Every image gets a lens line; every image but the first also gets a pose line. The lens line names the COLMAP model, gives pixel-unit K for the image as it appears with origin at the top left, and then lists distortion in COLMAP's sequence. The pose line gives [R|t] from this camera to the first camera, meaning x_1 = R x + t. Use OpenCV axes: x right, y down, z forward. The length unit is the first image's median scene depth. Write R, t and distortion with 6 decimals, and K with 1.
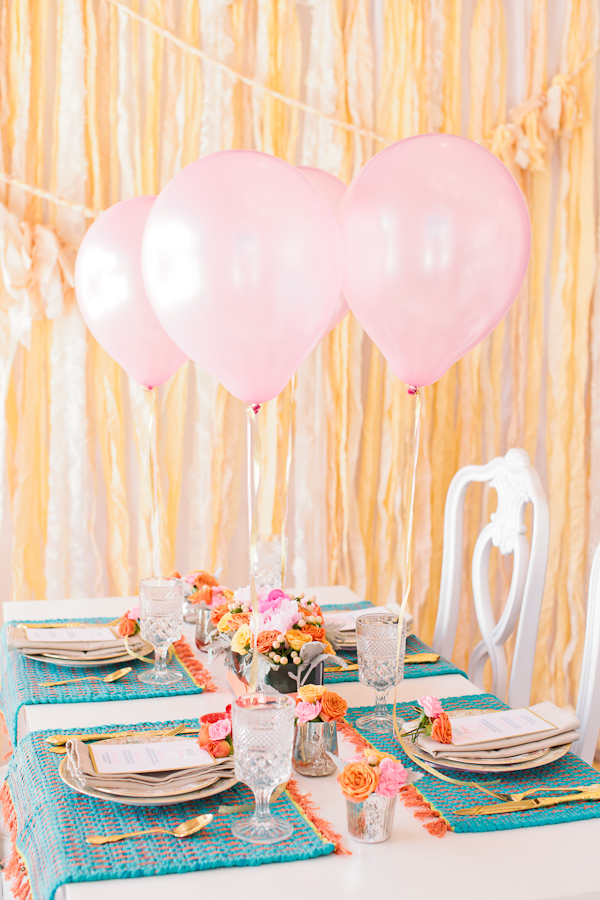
lens RADIAL K [[1286.9, 0, 300.0], [0, 1286.9, 450.0], [0, 0, 1]] dist [-0.160018, 0.105044]
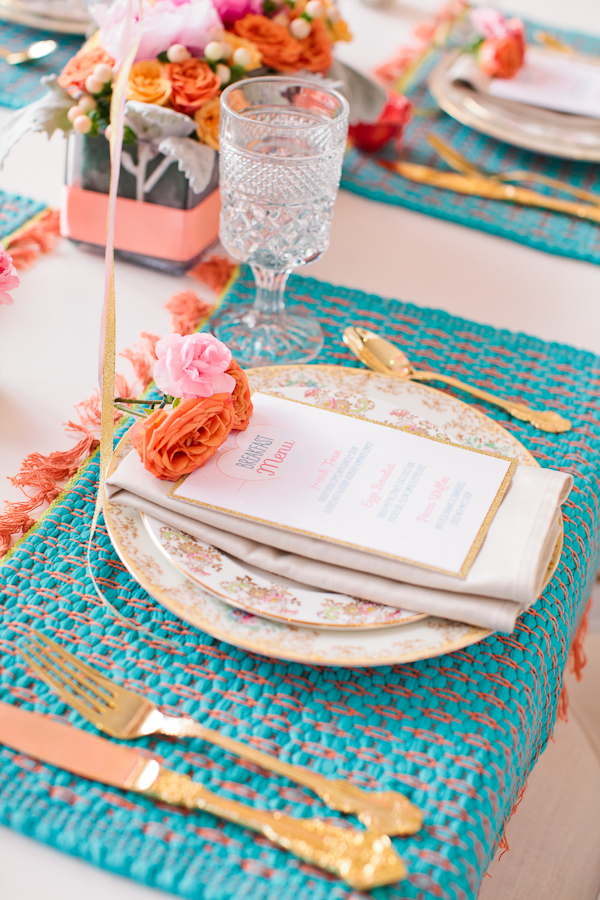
lens RADIAL K [[1388.3, 0, 300.0], [0, 1388.3, 450.0], [0, 0, 1]] dist [-0.229835, 0.155049]
pose [[0.792057, 0.420844, -0.442195, 0.288059], [-0.161275, 0.842902, 0.513329, 0.008325], [0.588759, -0.335271, 0.735497, 0.651415]]
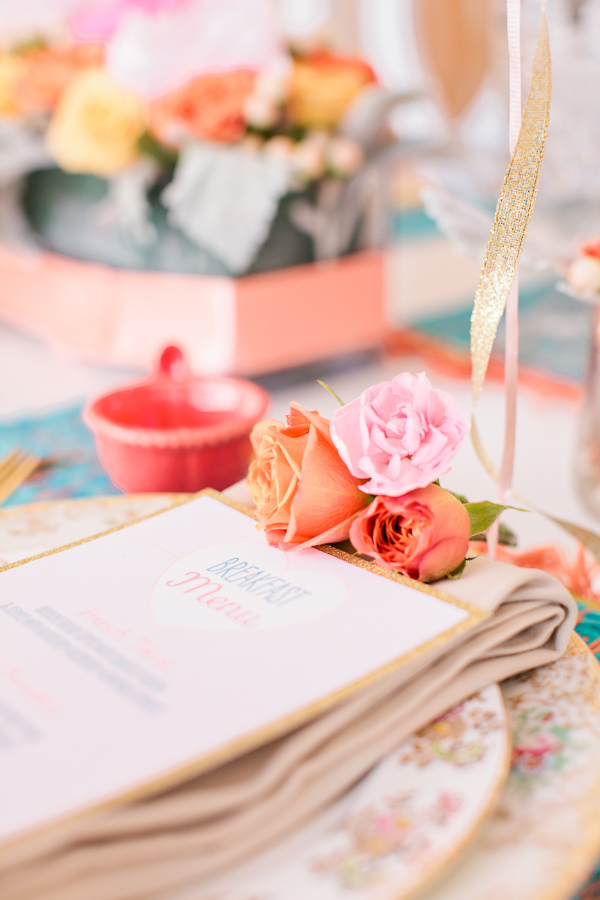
lens RADIAL K [[1388.3, 0, 300.0], [0, 1388.3, 450.0], [0, 0, 1]] dist [-0.229835, 0.155049]
pose [[0.906941, -0.175539, 0.382942, -0.134688], [0.074630, 0.961617, 0.264051, 0.142621], [-0.414595, -0.210899, 0.885230, 0.708500]]
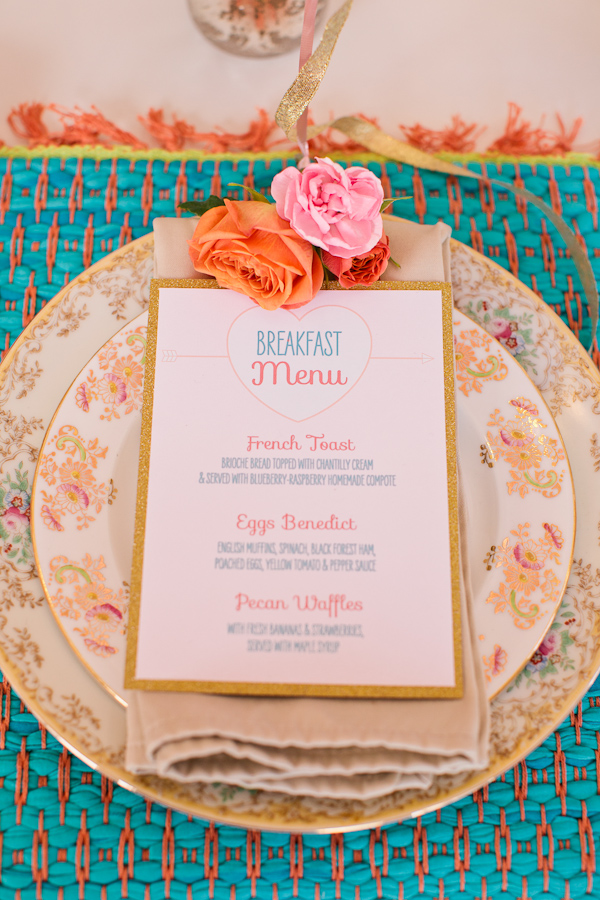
lens RADIAL K [[1417.2, 0, 300.0], [0, 1417.2, 450.0], [0, 0, 1]] dist [-0.227697, 0.135469]
pose [[0.269659, -0.875413, 0.401168, -0.197592], [0.086999, 0.437045, 0.895222, -0.021999], [-0.959018, -0.206503, 0.194013, 0.809780]]
